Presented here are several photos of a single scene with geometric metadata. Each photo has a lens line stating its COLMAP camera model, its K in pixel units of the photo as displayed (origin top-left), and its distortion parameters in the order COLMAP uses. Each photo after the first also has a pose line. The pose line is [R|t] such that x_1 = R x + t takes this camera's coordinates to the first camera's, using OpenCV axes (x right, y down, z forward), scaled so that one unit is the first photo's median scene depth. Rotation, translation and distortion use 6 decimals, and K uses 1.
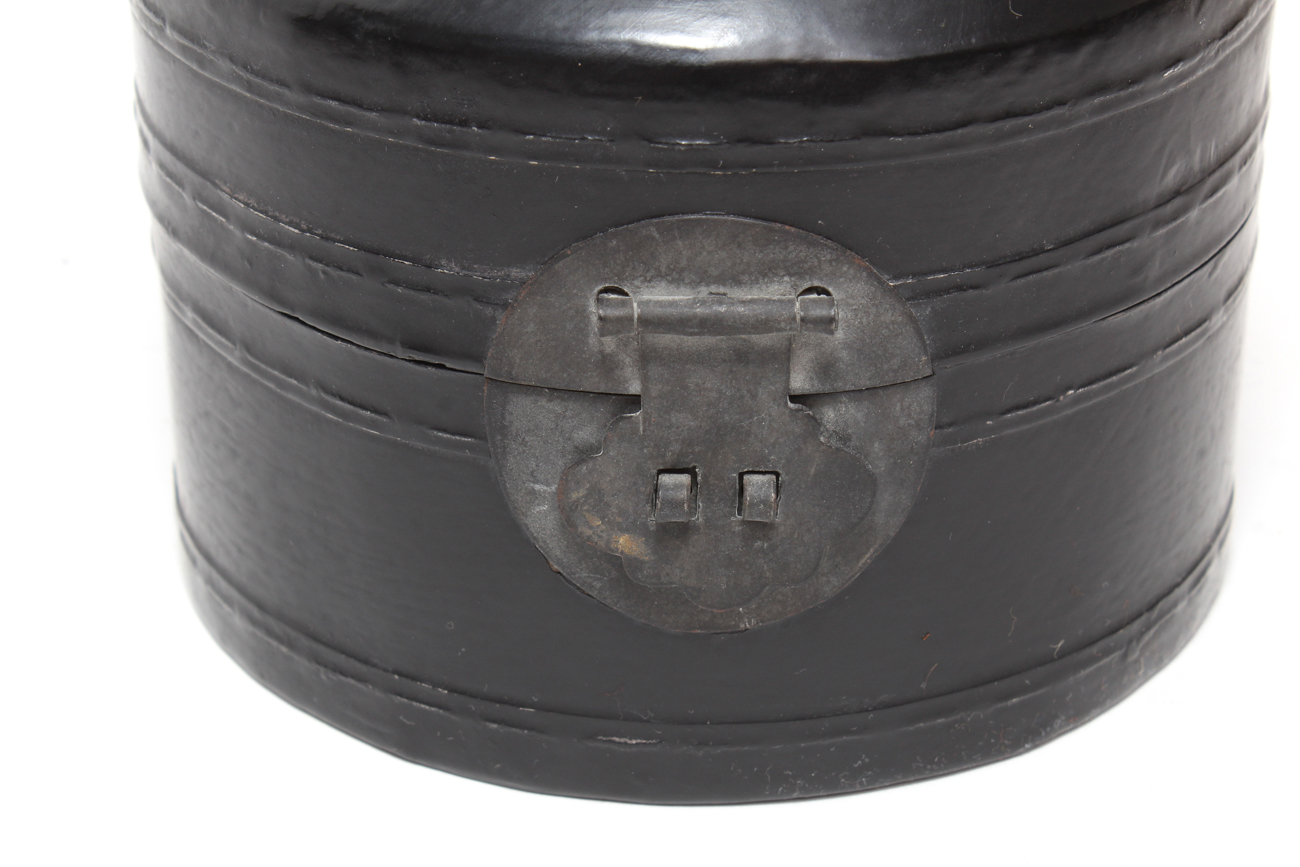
lens RADIAL K [[3010.2, 0, 648.3], [0, 3010.2, 430.9], [0, 0, 1]] dist [-0.036668, 0.000000]
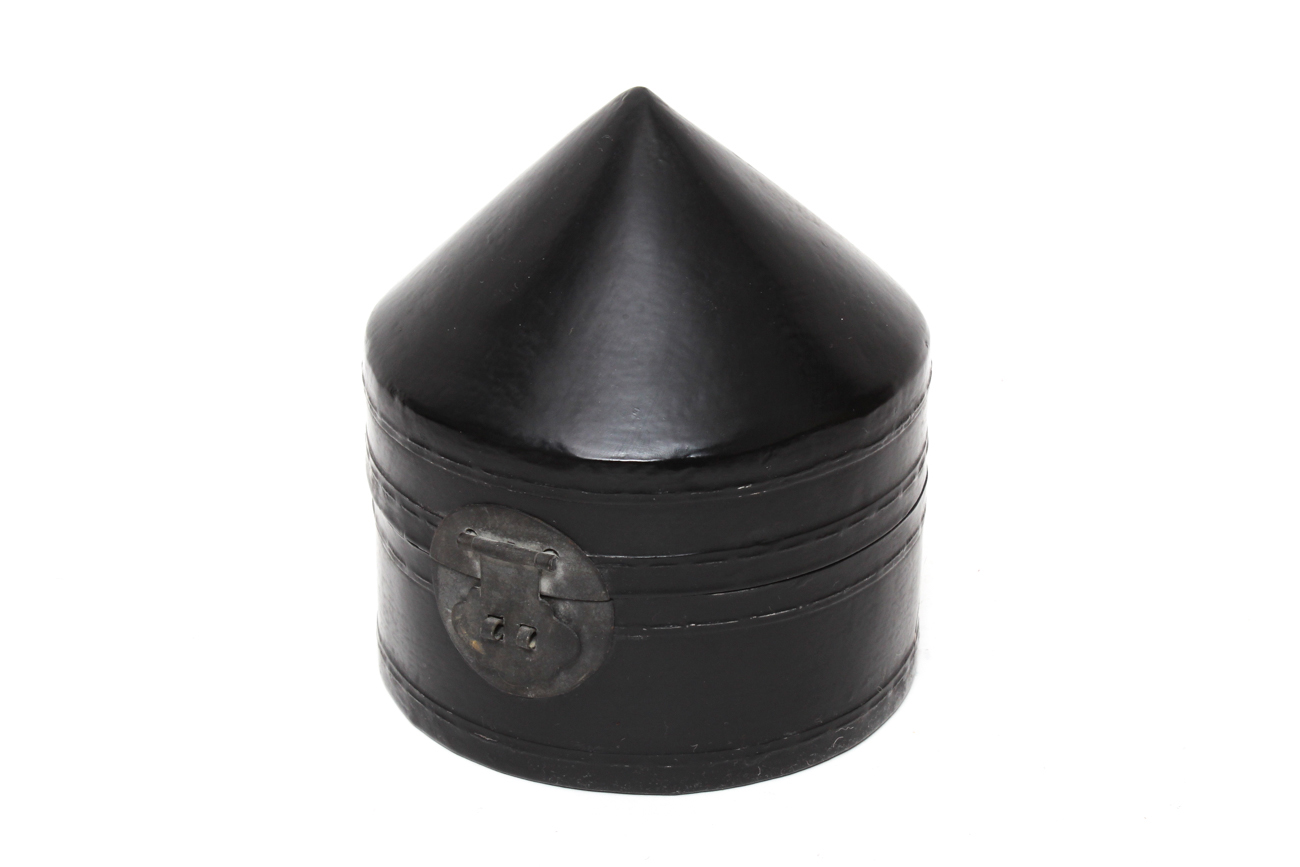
lens RADIAL K [[2811.8, 0, 645.1], [0, 2811.8, 431.3], [0, 0, 1]] dist [0.060283, 0.000000]
pose [[0.904044, 0.204171, -0.375525, 0.858867], [-0.216403, 0.976255, 0.009814, -0.164216], [0.368612, 0.072393, 0.926760, -0.881657]]
